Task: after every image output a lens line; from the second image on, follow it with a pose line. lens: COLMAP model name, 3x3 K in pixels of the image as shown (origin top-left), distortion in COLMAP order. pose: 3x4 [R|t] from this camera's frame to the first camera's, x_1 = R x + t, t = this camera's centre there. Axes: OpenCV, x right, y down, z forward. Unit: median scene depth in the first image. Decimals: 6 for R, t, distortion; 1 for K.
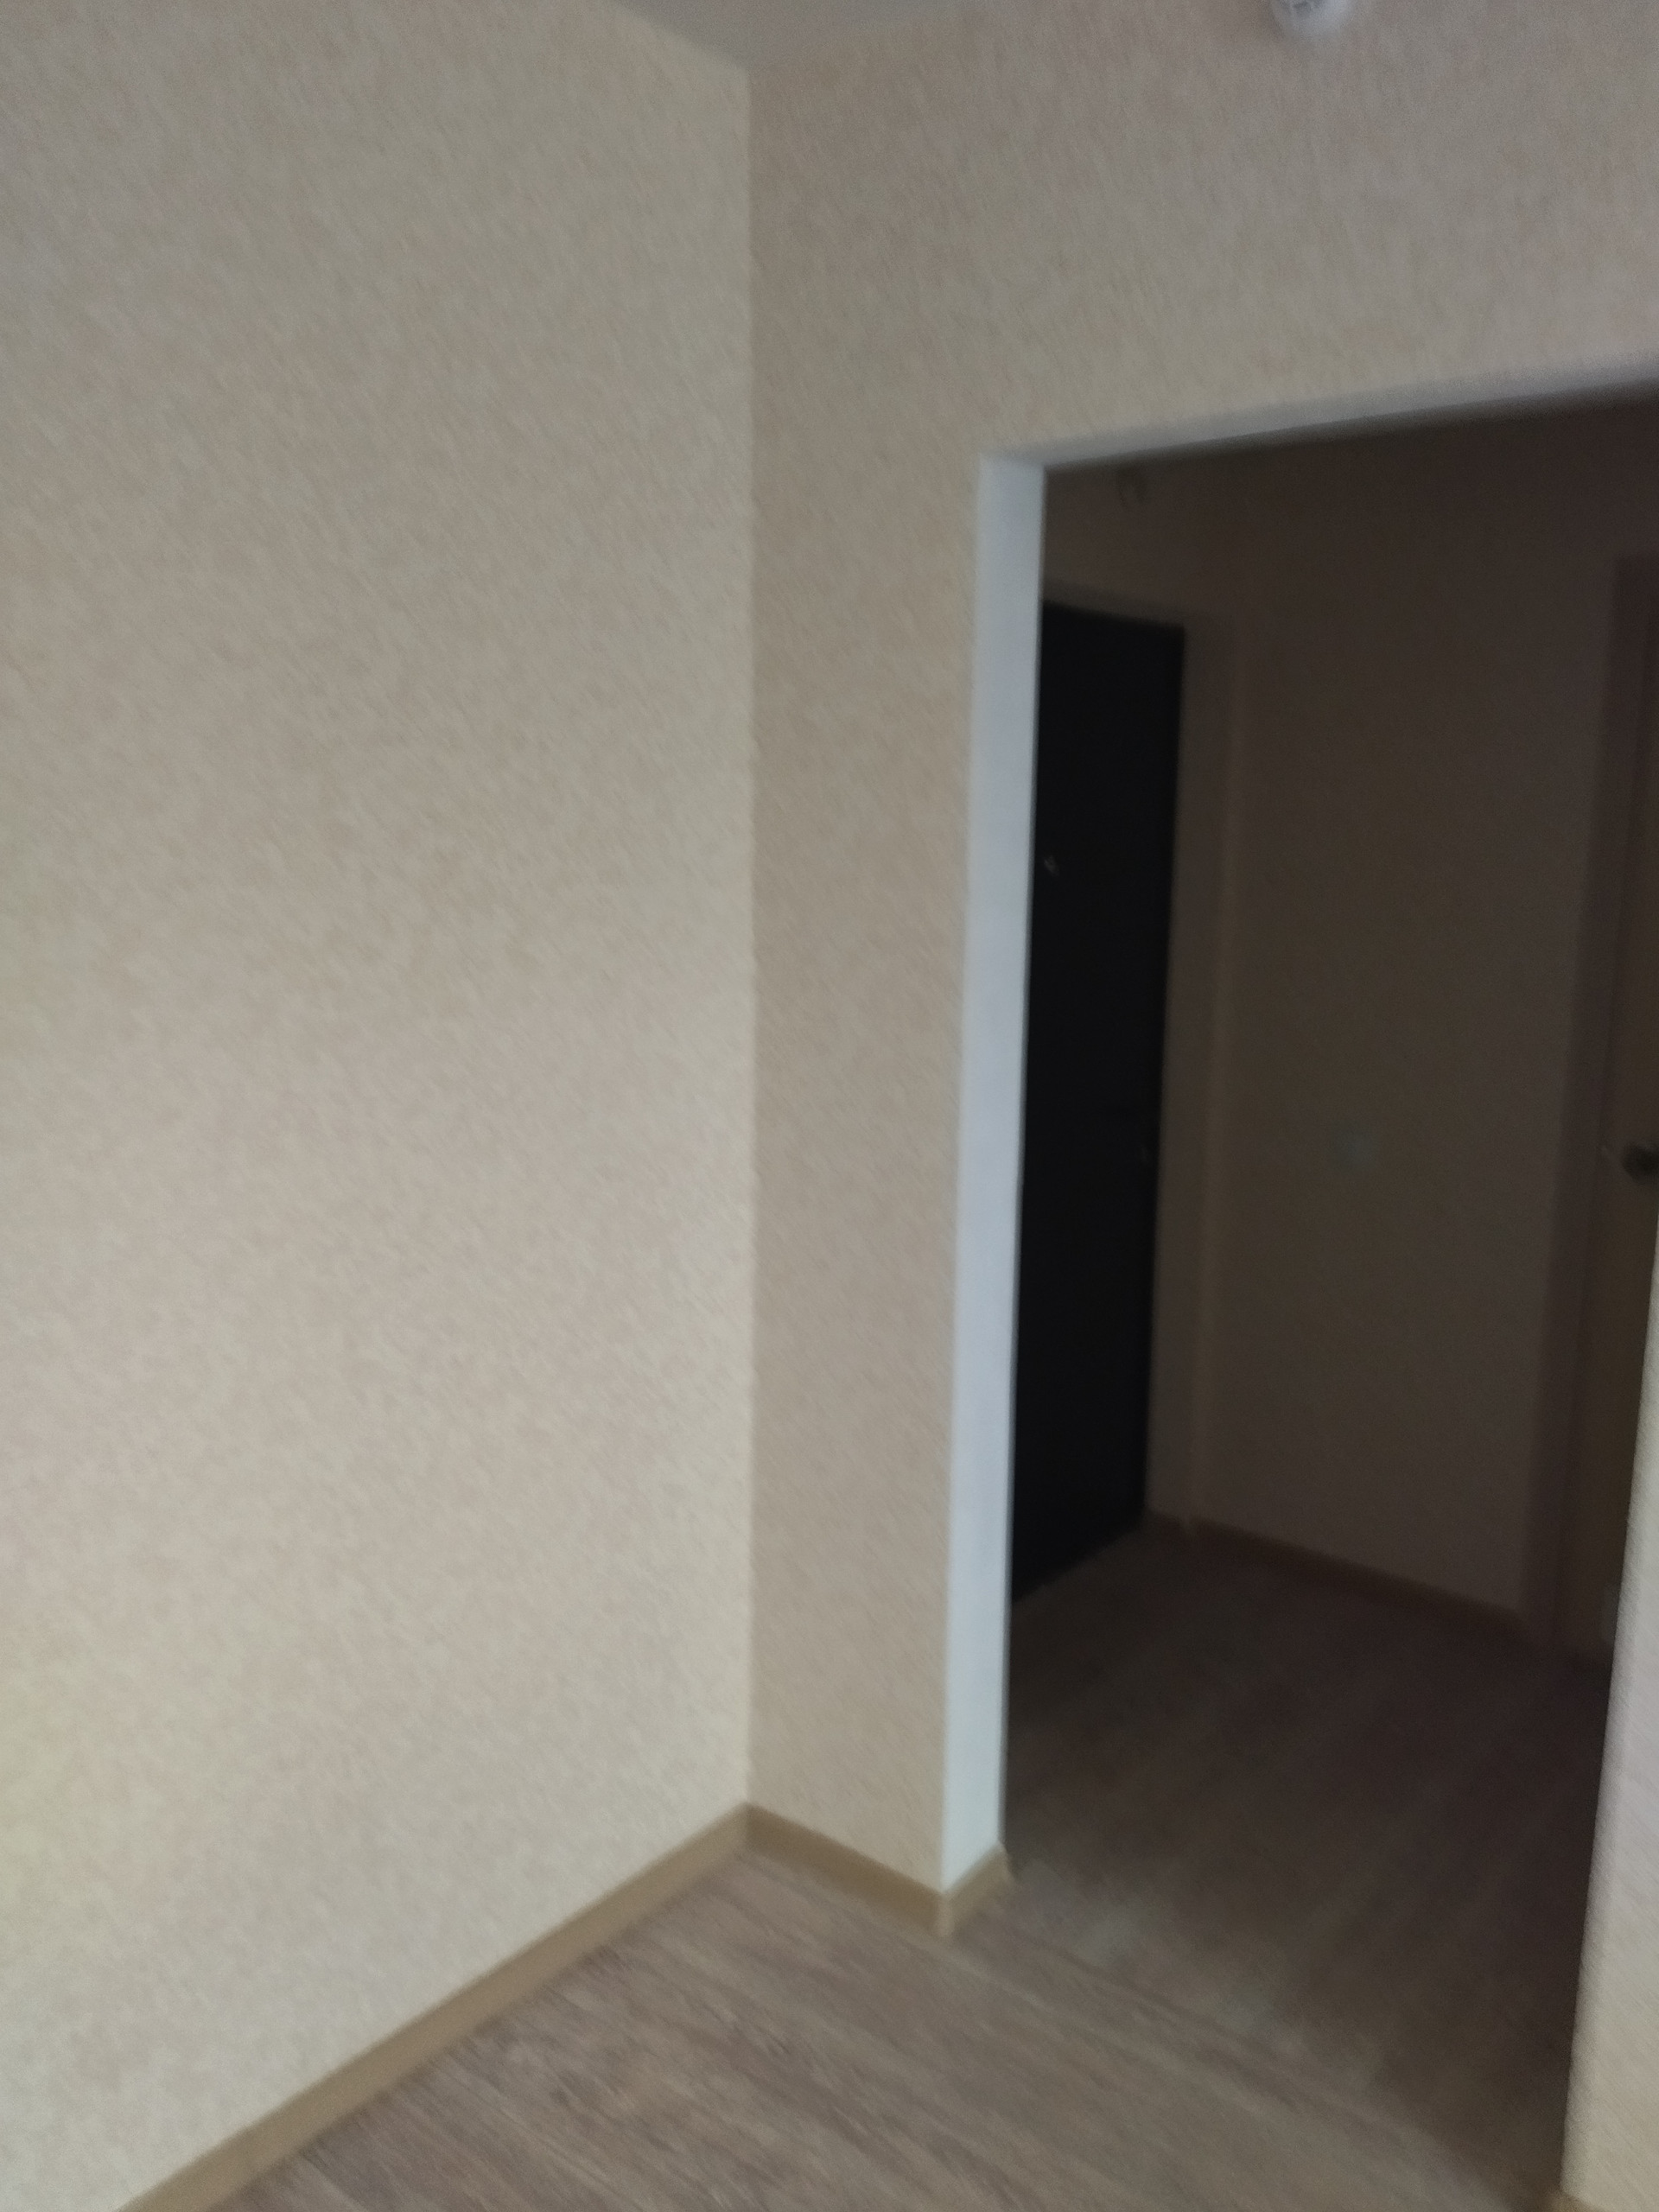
lens RADIAL K [[1640.7, 0, 817.6], [0, 1640.7, 1107.6], [0, 0, 1]] dist [0.023930, -0.032284]
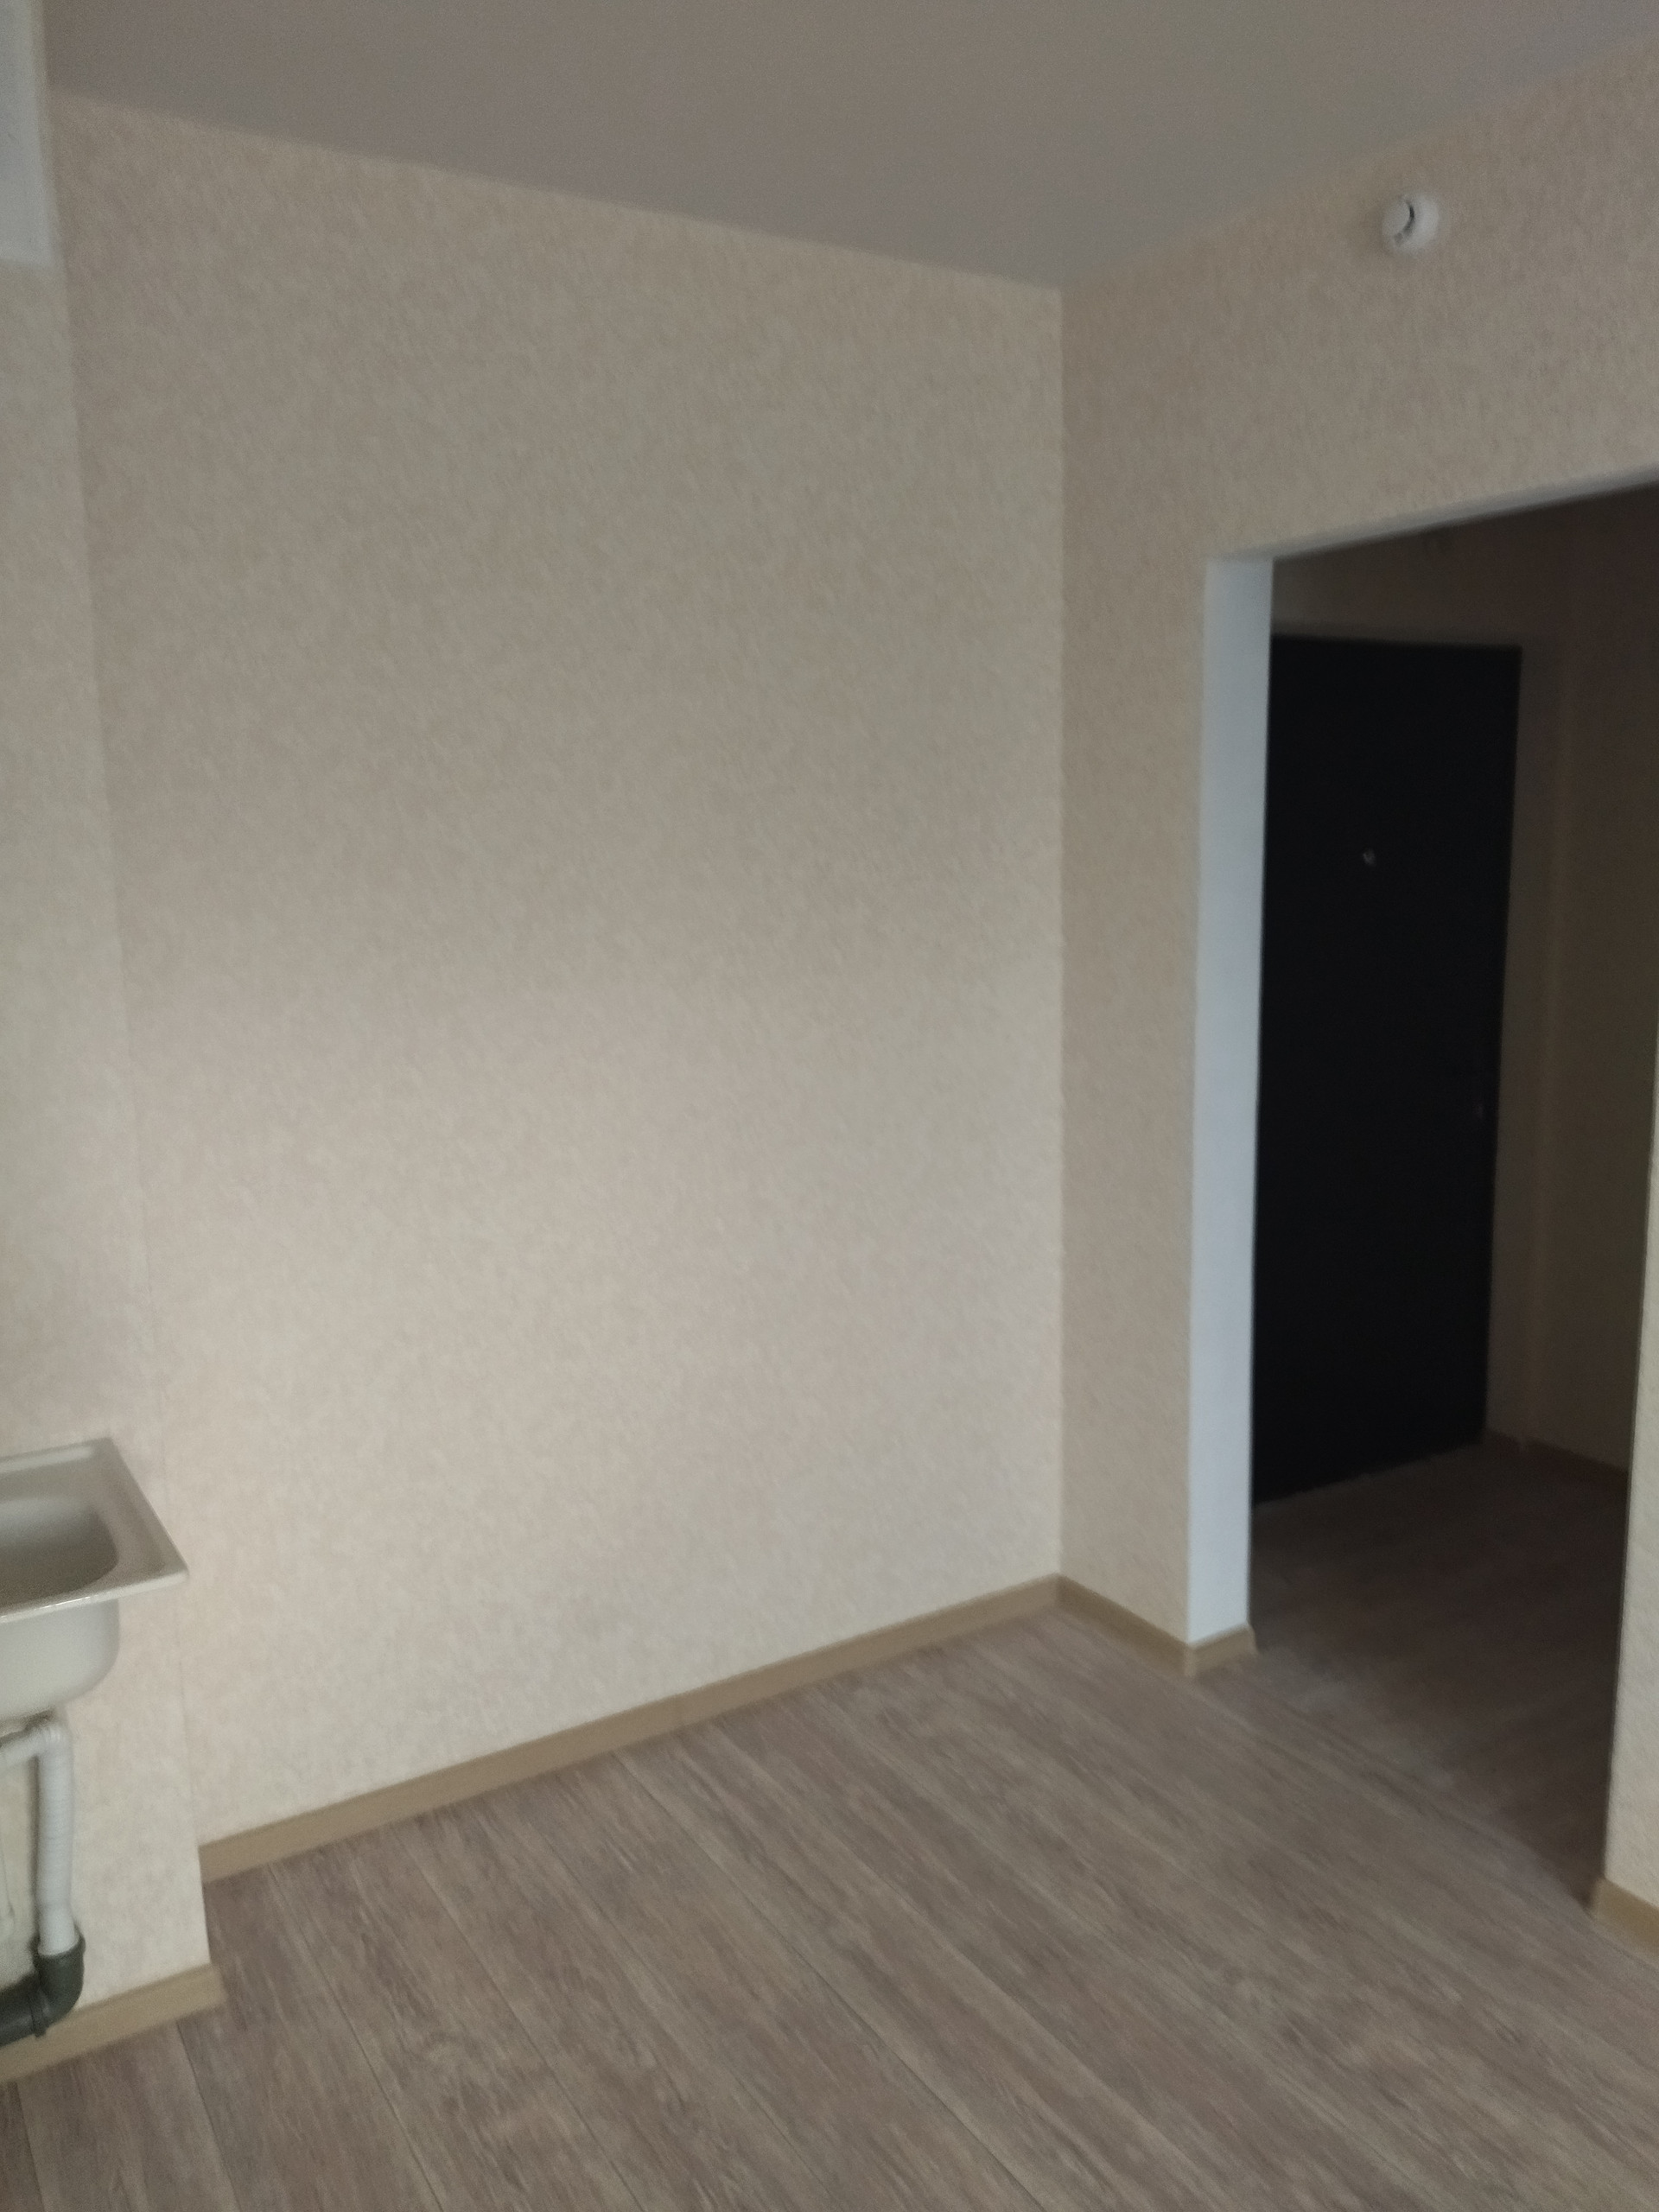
lens RADIAL K [[1640.7, 0, 848.4], [0, 1640.7, 1097.3], [0, 0, 1]] dist [0.023930, -0.032284]
pose [[0.943227, 0.020649, -0.331507, 0.262359], [-0.023748, 0.999704, -0.005298, 0.057887], [0.331299, 0.012870, 0.943438, -0.353827]]
